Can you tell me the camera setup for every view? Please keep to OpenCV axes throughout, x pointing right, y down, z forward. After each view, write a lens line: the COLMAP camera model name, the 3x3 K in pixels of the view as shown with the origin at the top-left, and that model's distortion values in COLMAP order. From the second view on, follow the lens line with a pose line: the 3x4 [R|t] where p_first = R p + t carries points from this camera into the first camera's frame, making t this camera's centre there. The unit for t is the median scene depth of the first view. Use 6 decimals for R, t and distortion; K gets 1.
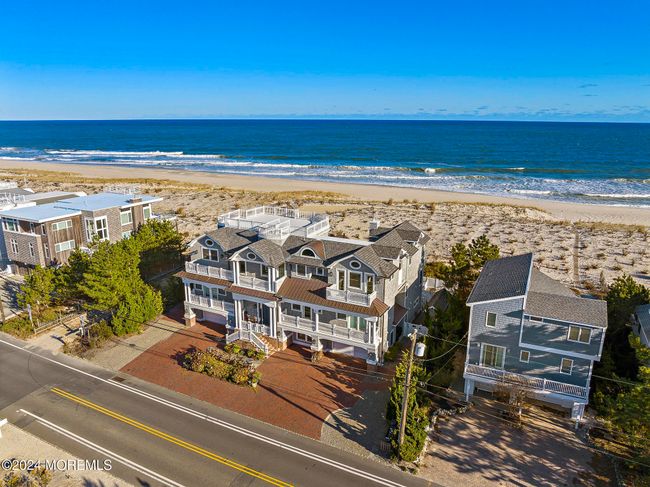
lens RADIAL K [[456.0, 0, 317.9], [0, 456.0, 242.8], [0, 0, 1]] dist [-0.006768, -0.002046]
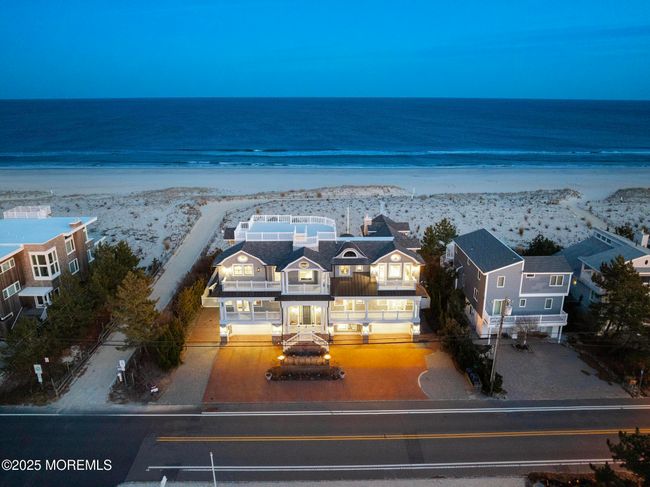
lens RADIAL K [[457.2, 0, 325.2], [0, 457.2, 245.6], [0, 0, 1]] dist [-0.040951, -0.001939]
pose [[0.887433, -0.148369, 0.436405, -0.550161], [0.126348, 0.988815, 0.079248, -0.093485], [-0.443282, -0.015189, 0.896254, 0.002311]]
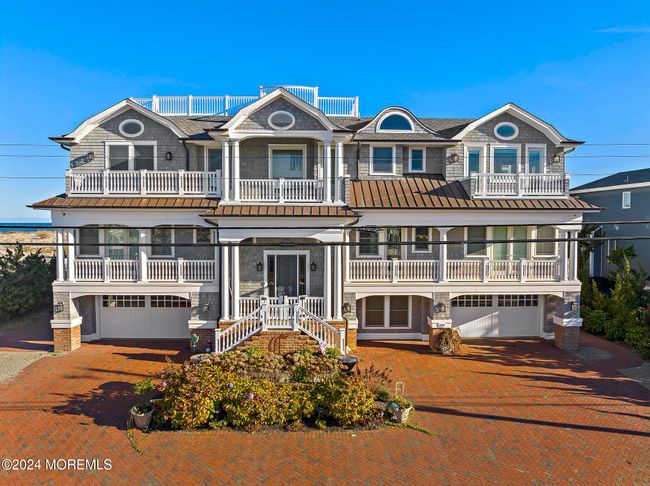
lens RADIAL K [[462.4, 0, 325.0], [0, 462.4, 243.0], [0, 0, 1]] dist [-0.041802, -0.001616]
pose [[0.877036, -0.019840, 0.480015, -0.304390], [0.122781, 0.975223, -0.184026, 0.213832], [-0.464470, 0.220334, 0.857741, 0.622891]]
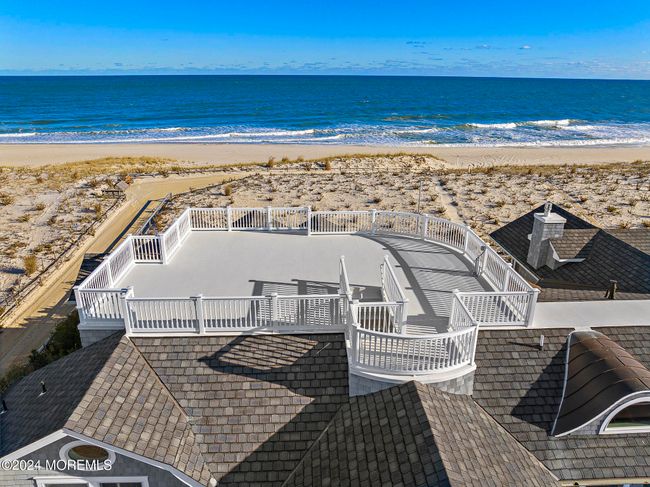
lens RADIAL K [[457.5, 0, 325.0], [0, 457.5, 243.5], [0, 0, 1]] dist [-0.031156, -0.000375]
pose [[0.870598, -0.169030, 0.462048, -0.237905], [0.126370, 0.984449, 0.122030, -0.104331], [-0.475489, -0.047850, 0.878419, 0.843914]]
